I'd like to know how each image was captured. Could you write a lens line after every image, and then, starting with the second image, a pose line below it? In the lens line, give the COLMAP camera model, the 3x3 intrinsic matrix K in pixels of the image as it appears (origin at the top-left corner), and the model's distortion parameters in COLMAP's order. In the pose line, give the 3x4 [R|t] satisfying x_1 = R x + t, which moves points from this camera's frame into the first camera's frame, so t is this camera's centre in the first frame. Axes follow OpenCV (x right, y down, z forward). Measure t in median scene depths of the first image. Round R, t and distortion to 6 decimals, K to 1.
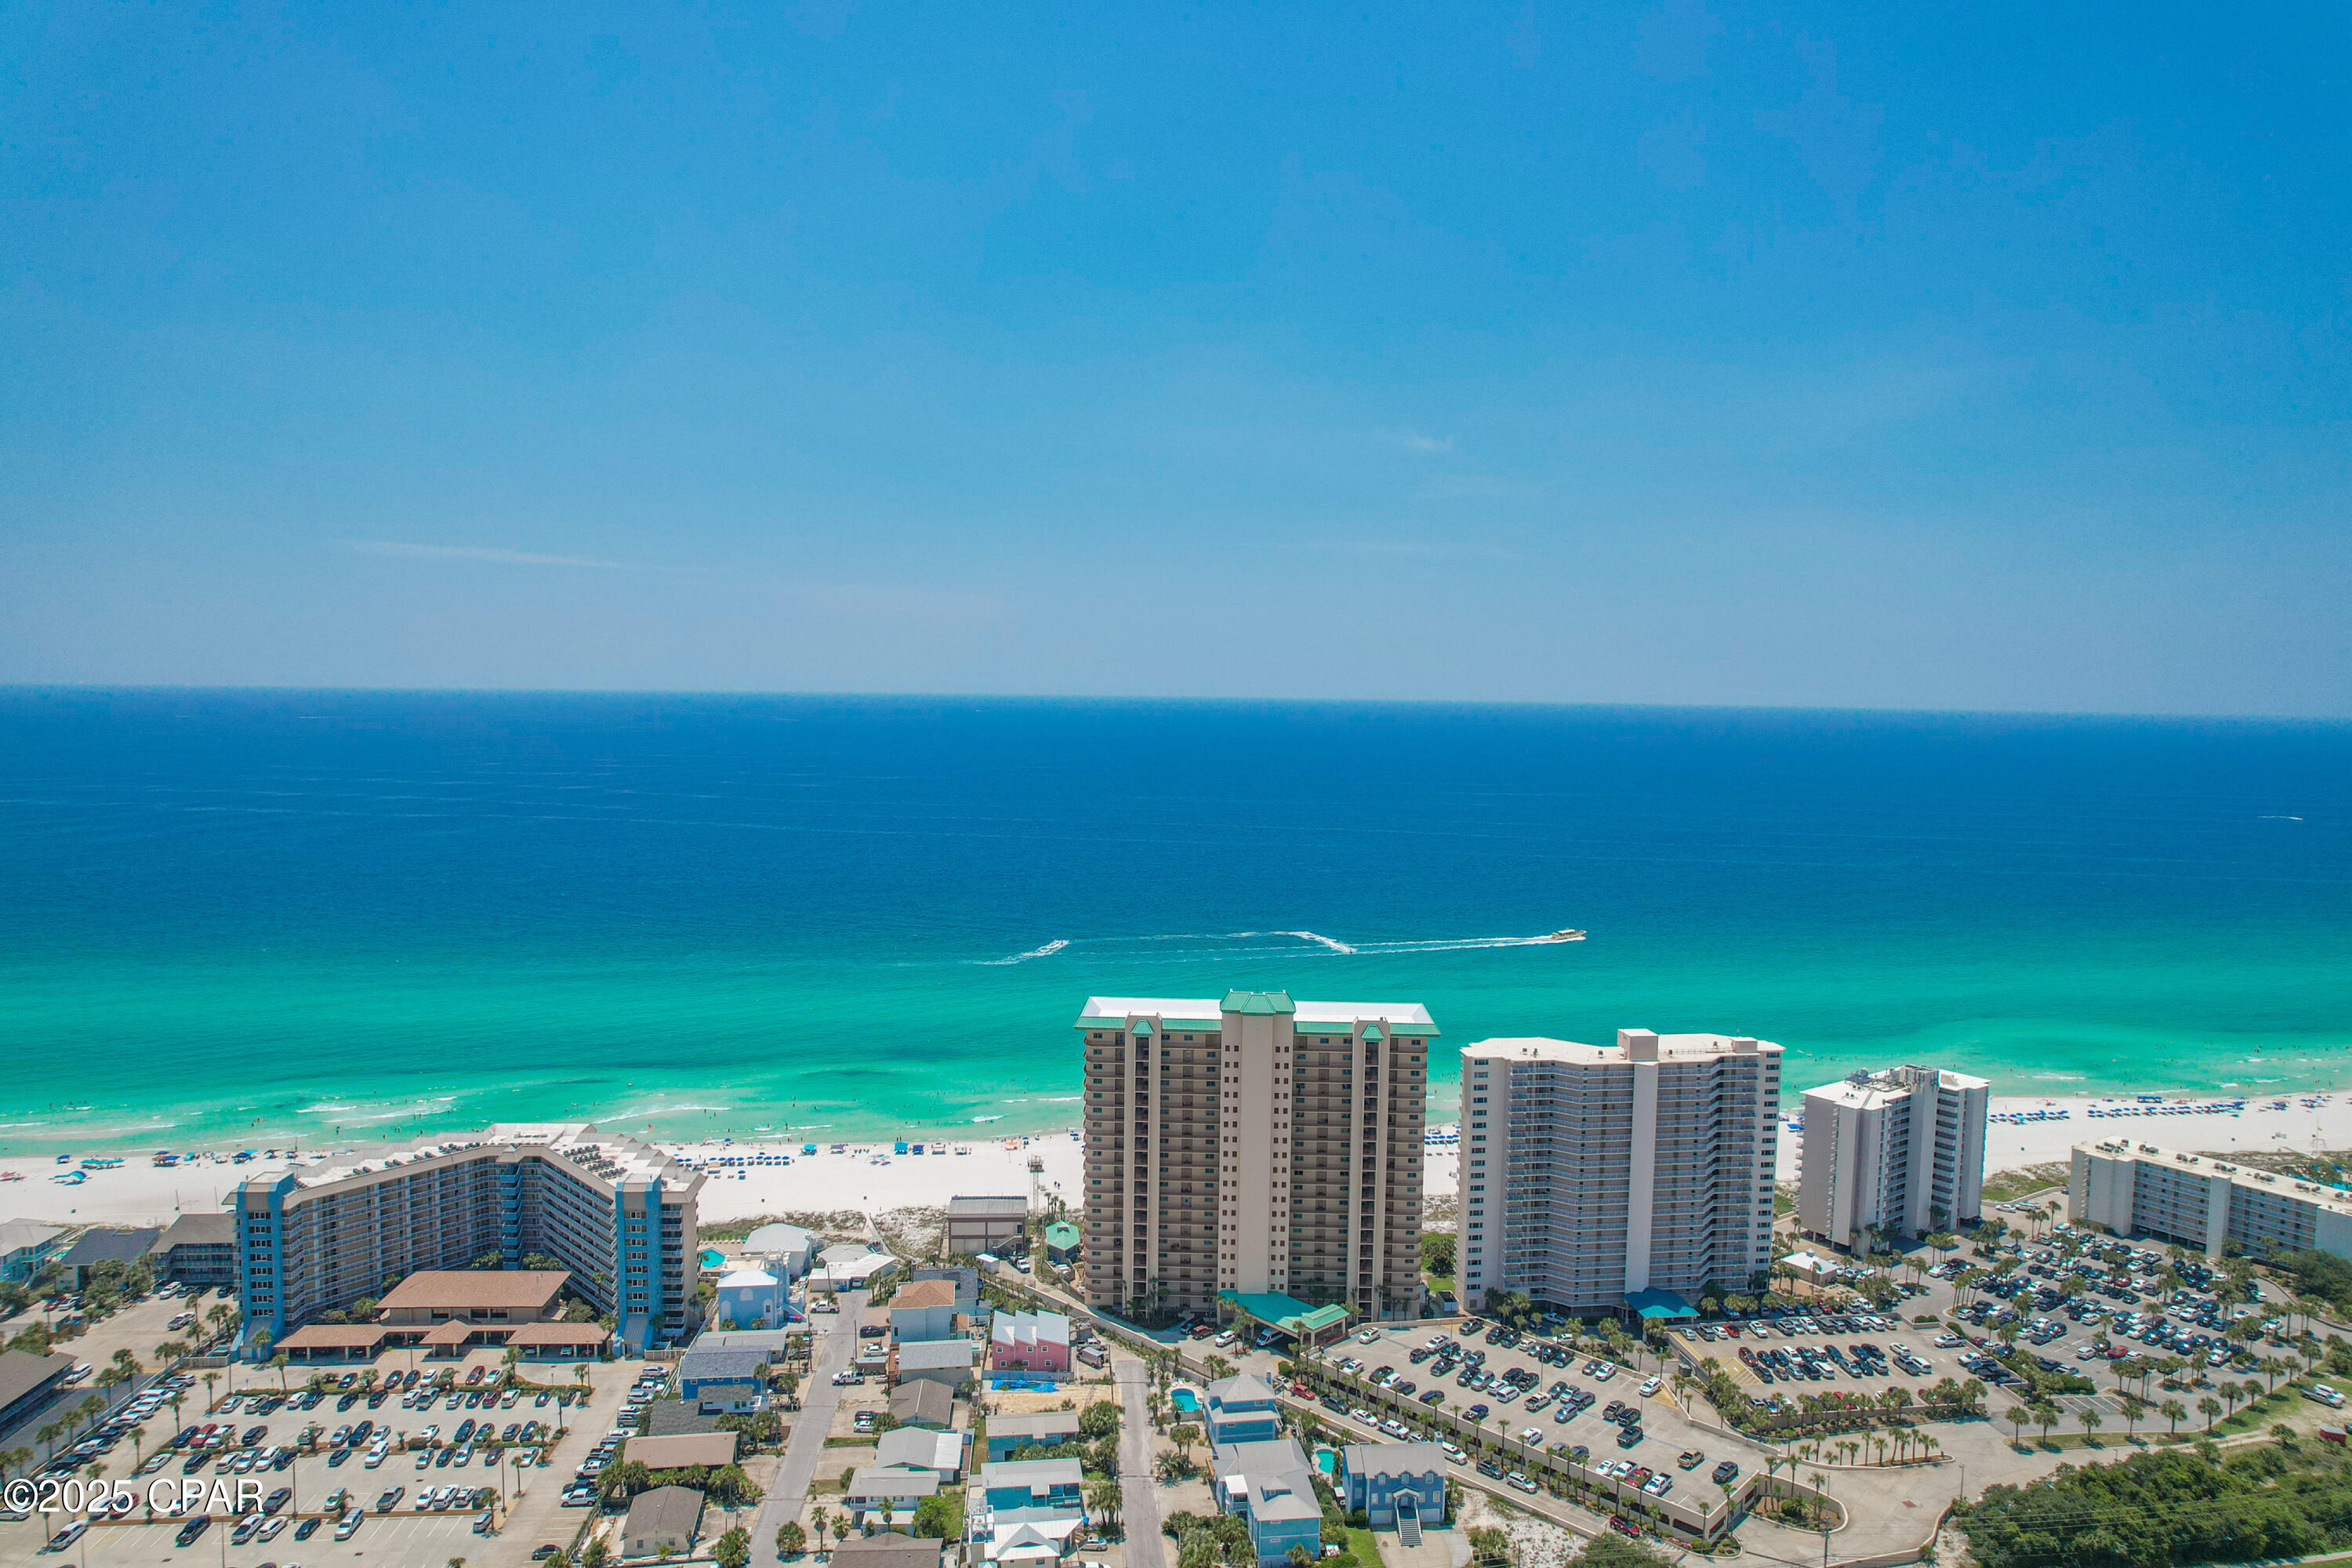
lens RADIAL K [[1503.8, 0, 1187.5], [0, 1503.8, 803.6], [0, 0, 1]] dist [-0.084620, 0.079523]
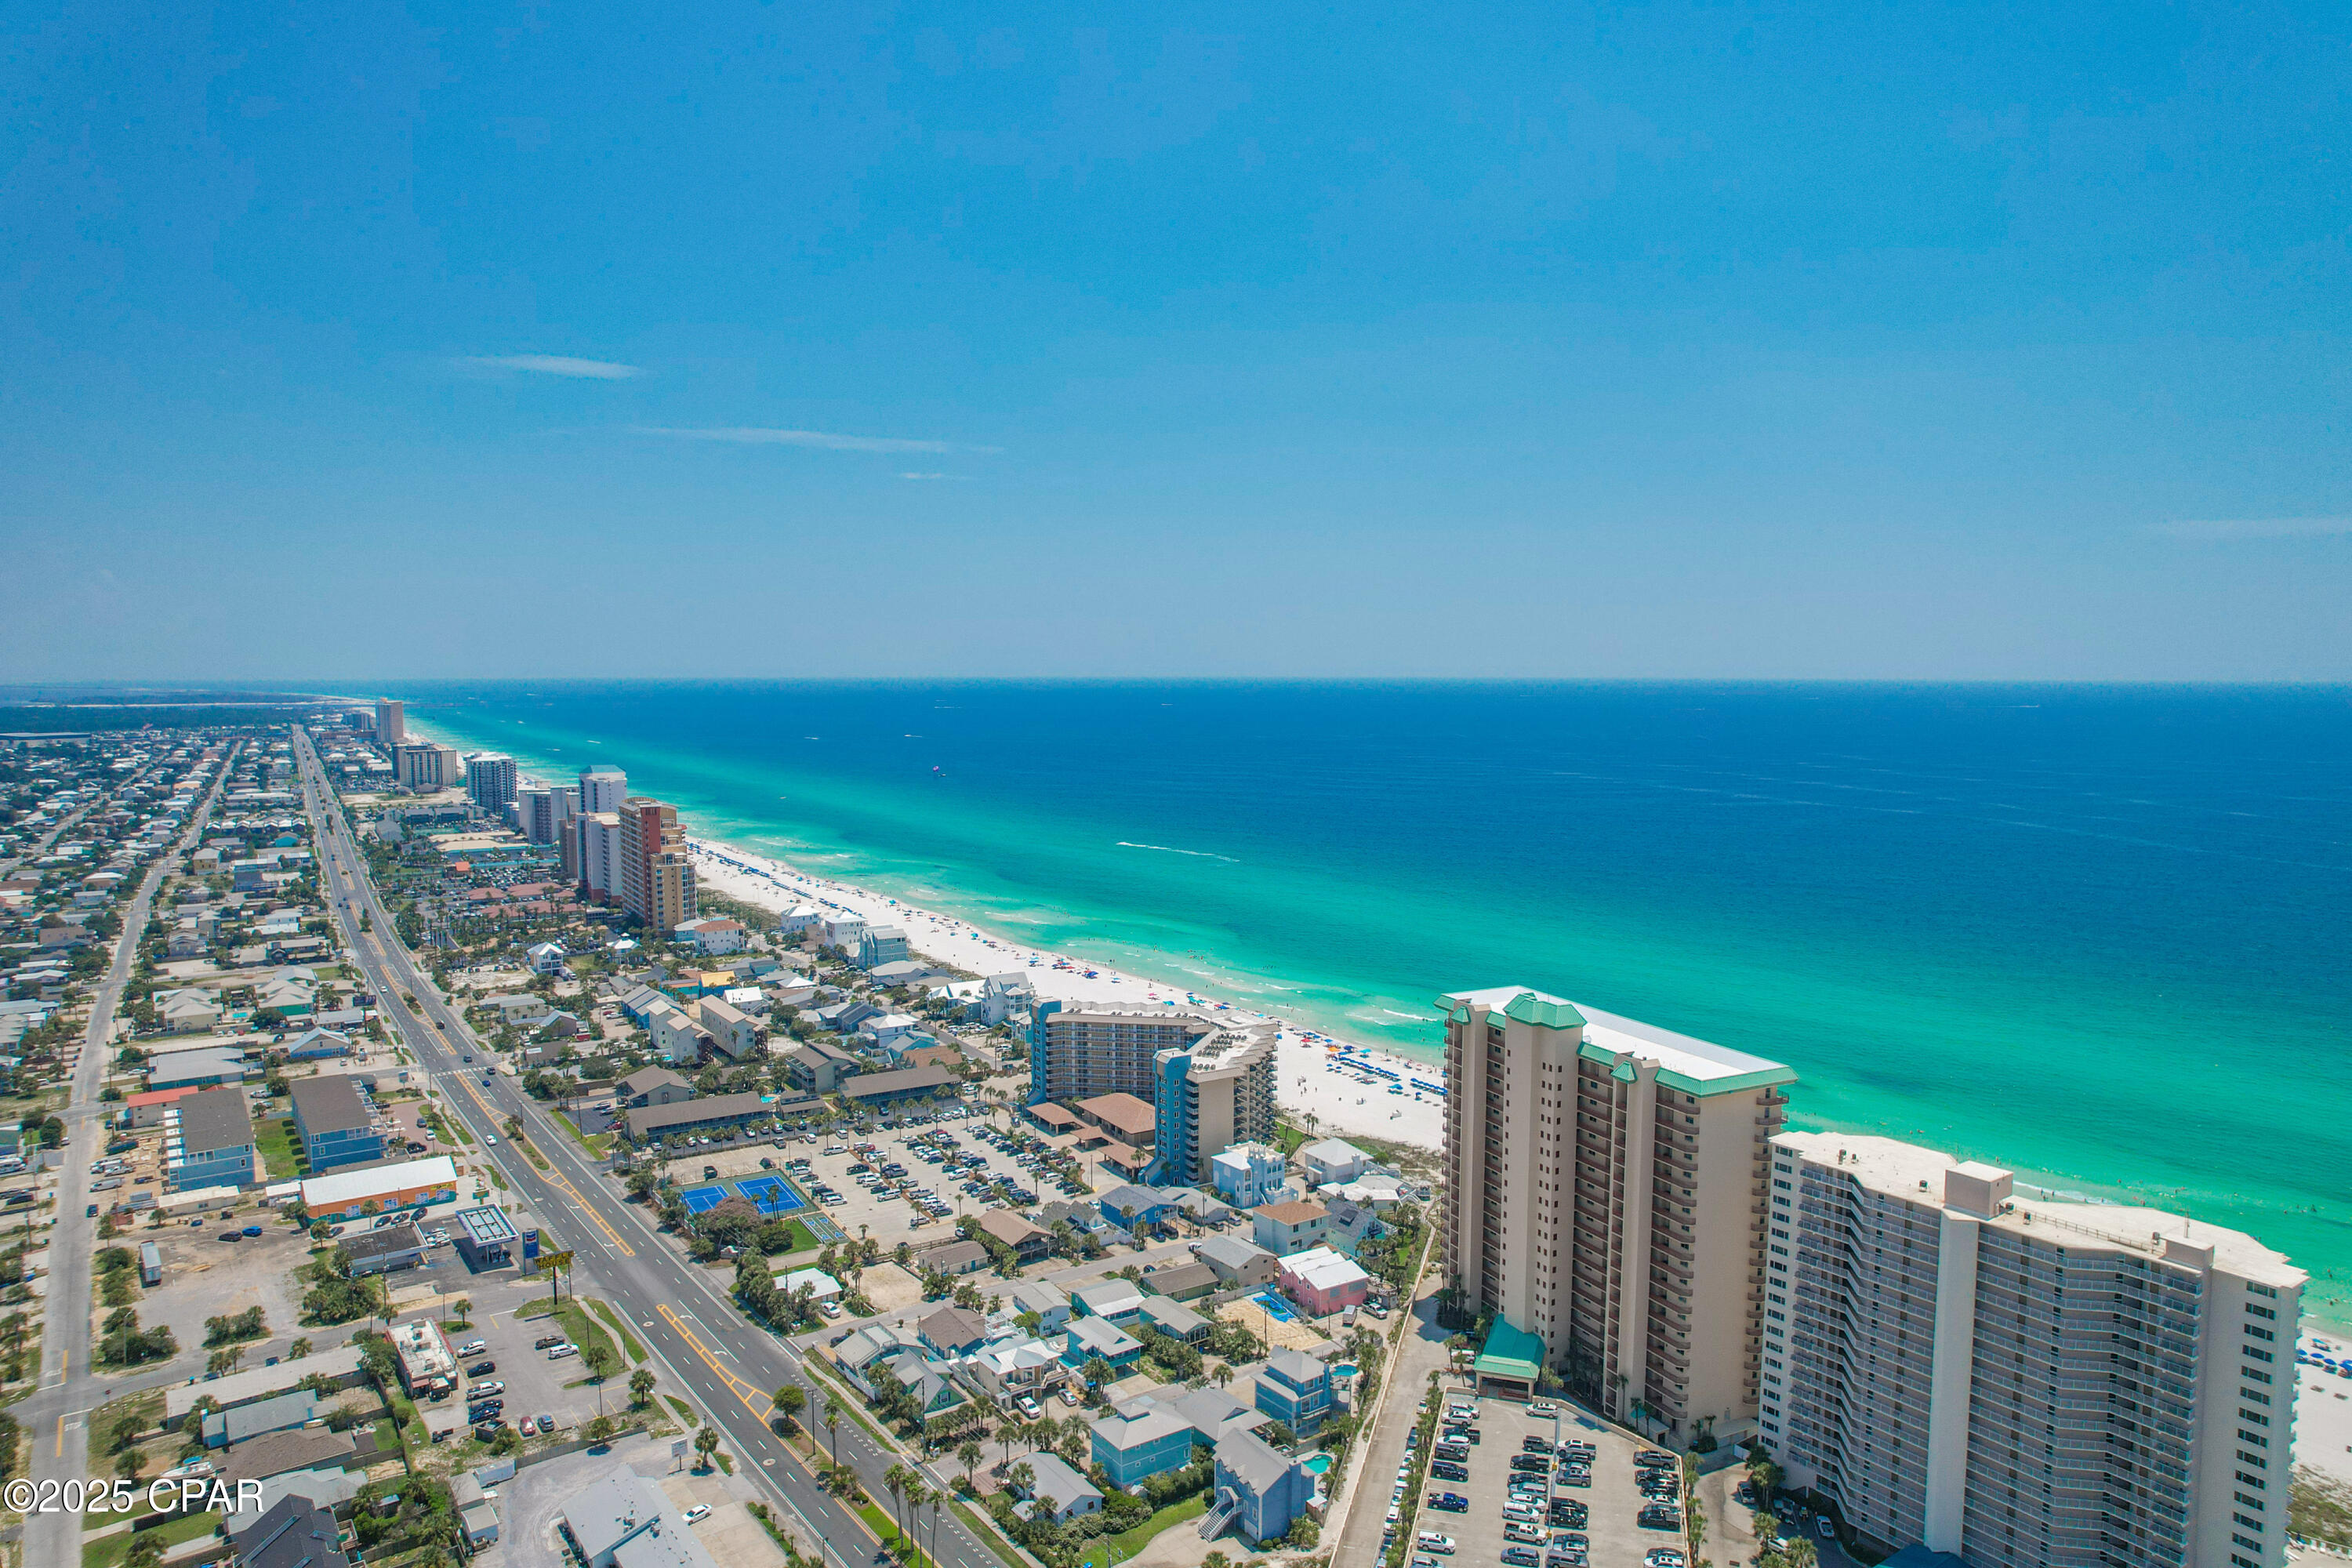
lens RADIAL K [[1503.8, 0, 1187.5], [0, 1503.8, 803.6], [0, 0, 1]] dist [-0.084620, 0.079523]
pose [[0.461243, 0.066255, -0.884796, 0.716389], [-0.064498, 0.997074, 0.041040, -0.013517], [0.884926, 0.038138, 0.464167, 0.382994]]
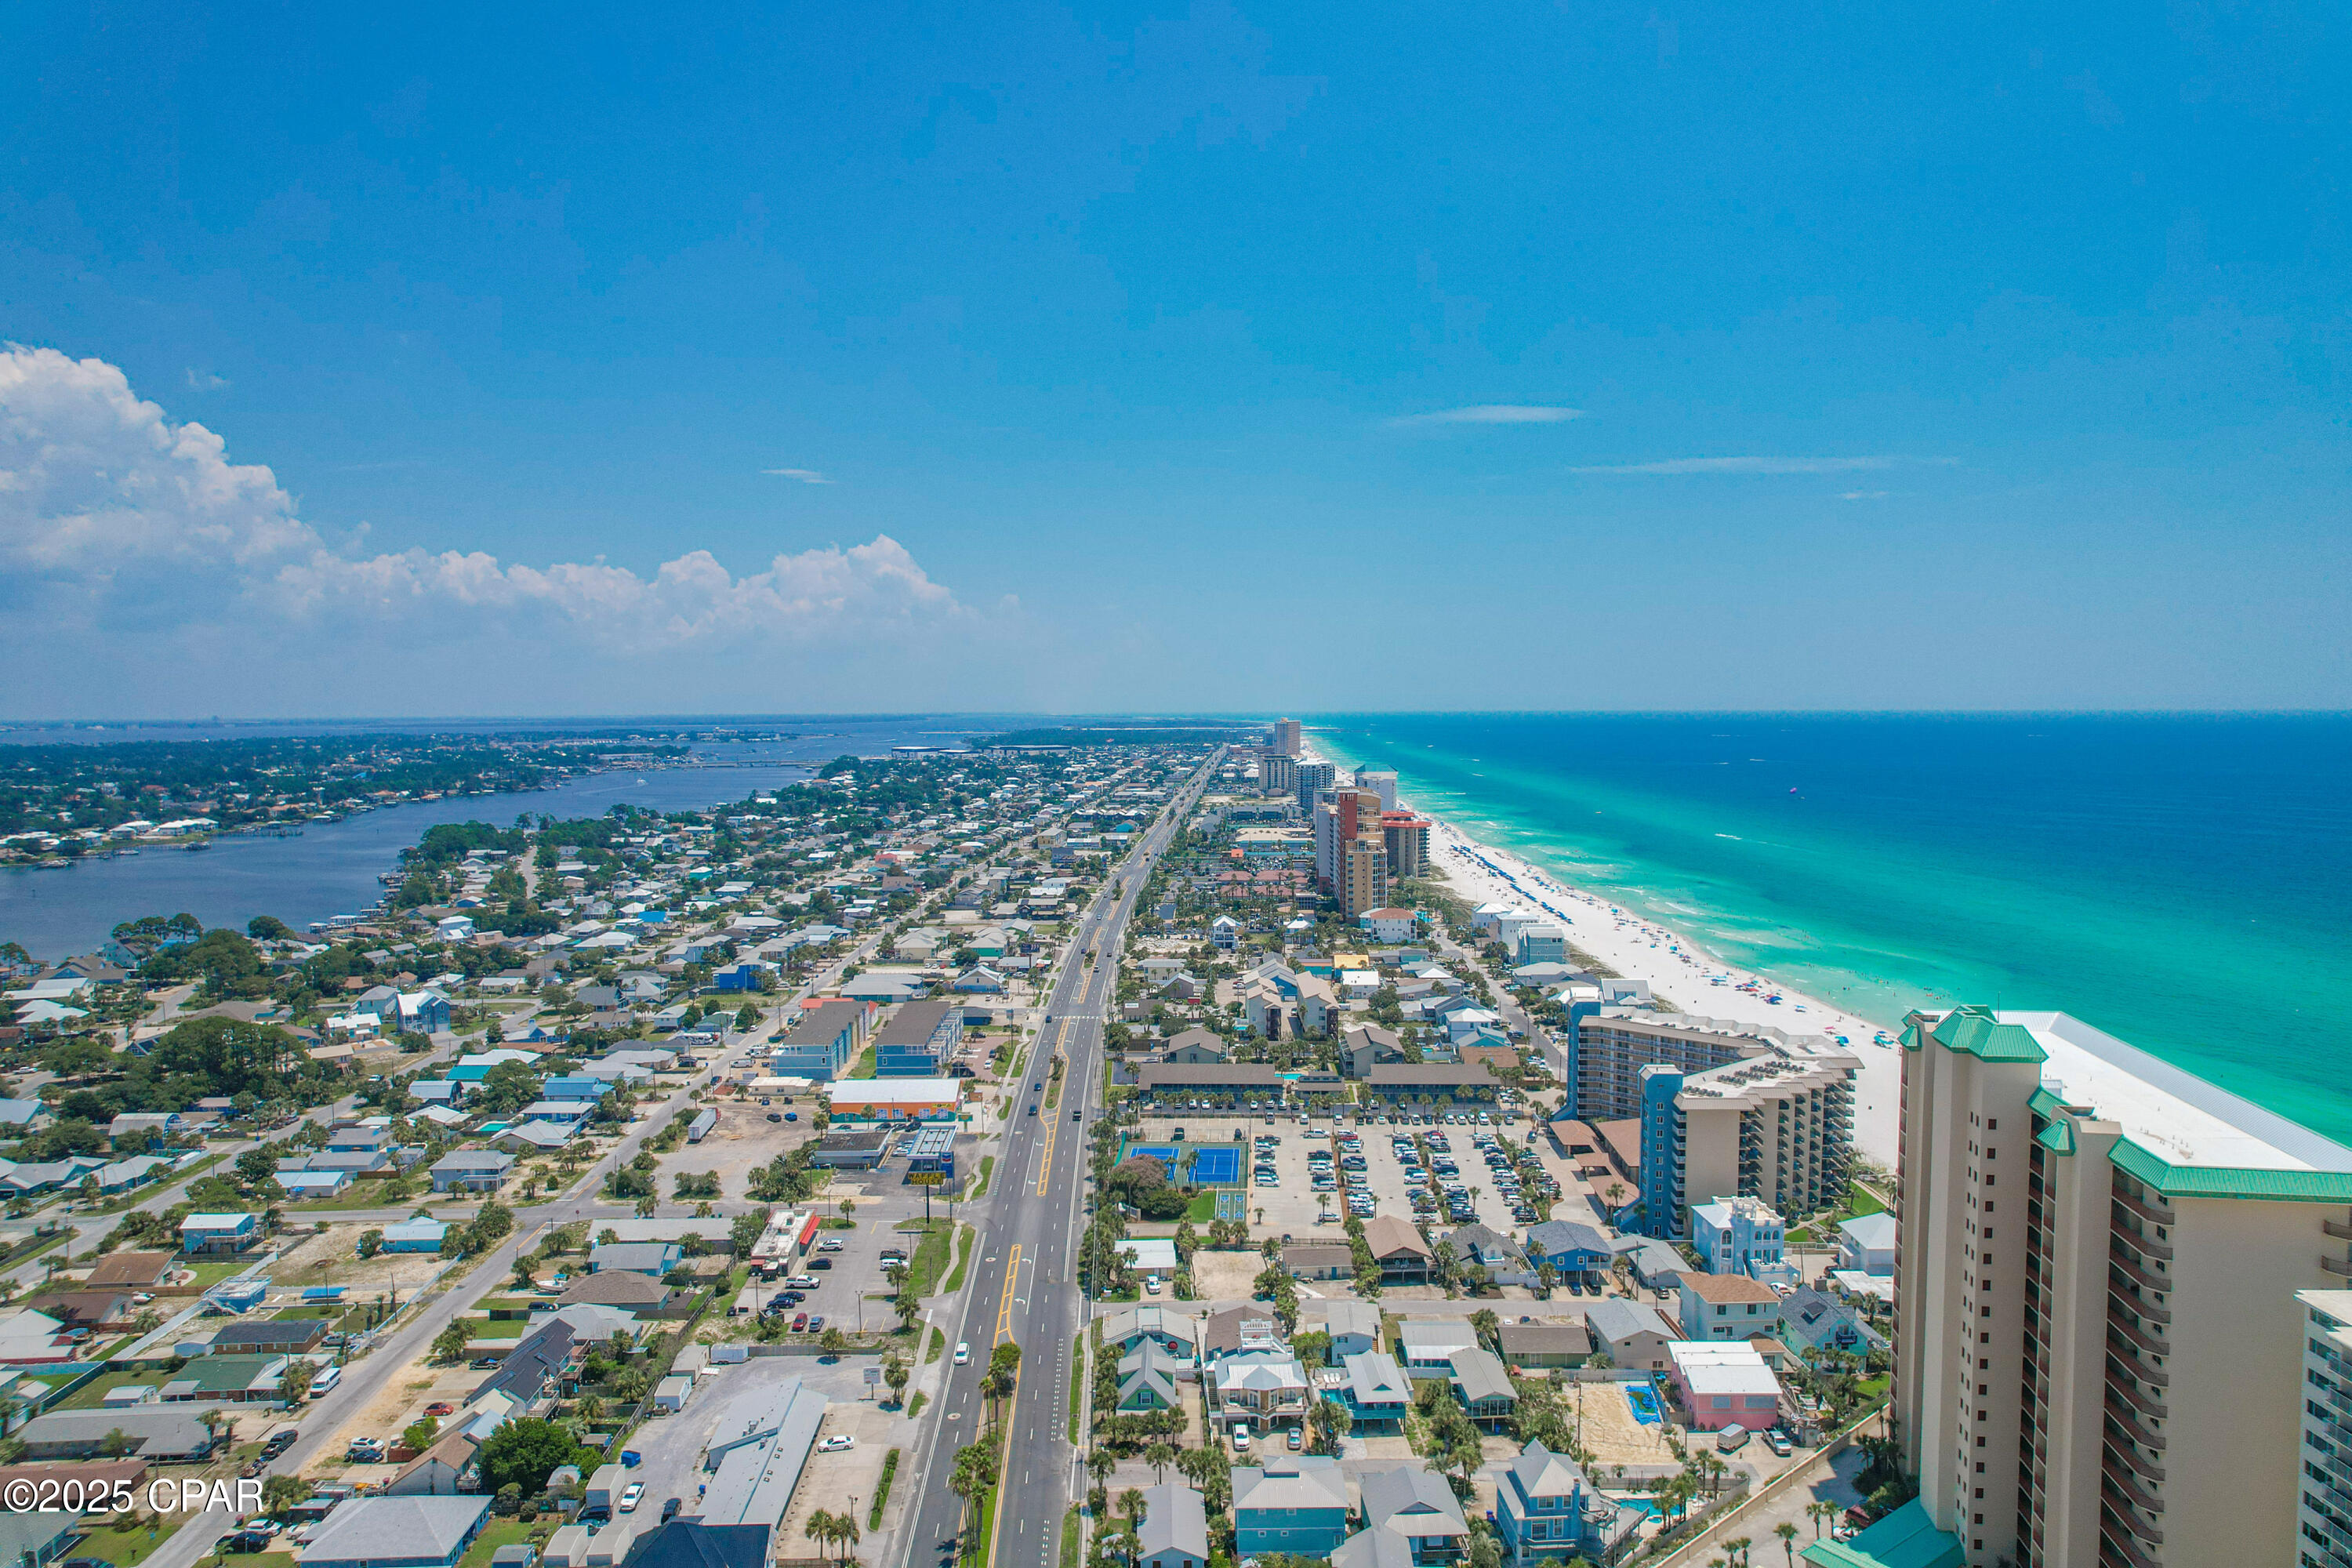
lens RADIAL K [[1503.8, 0, 1187.5], [0, 1503.8, 803.6], [0, 0, 1]] dist [-0.084620, 0.079523]
pose [[-0.118429, 0.052301, -0.991584, 0.630380], [-0.075558, 0.995242, 0.061518, 0.031772], [0.990084, 0.082207, -0.113913, 0.735524]]
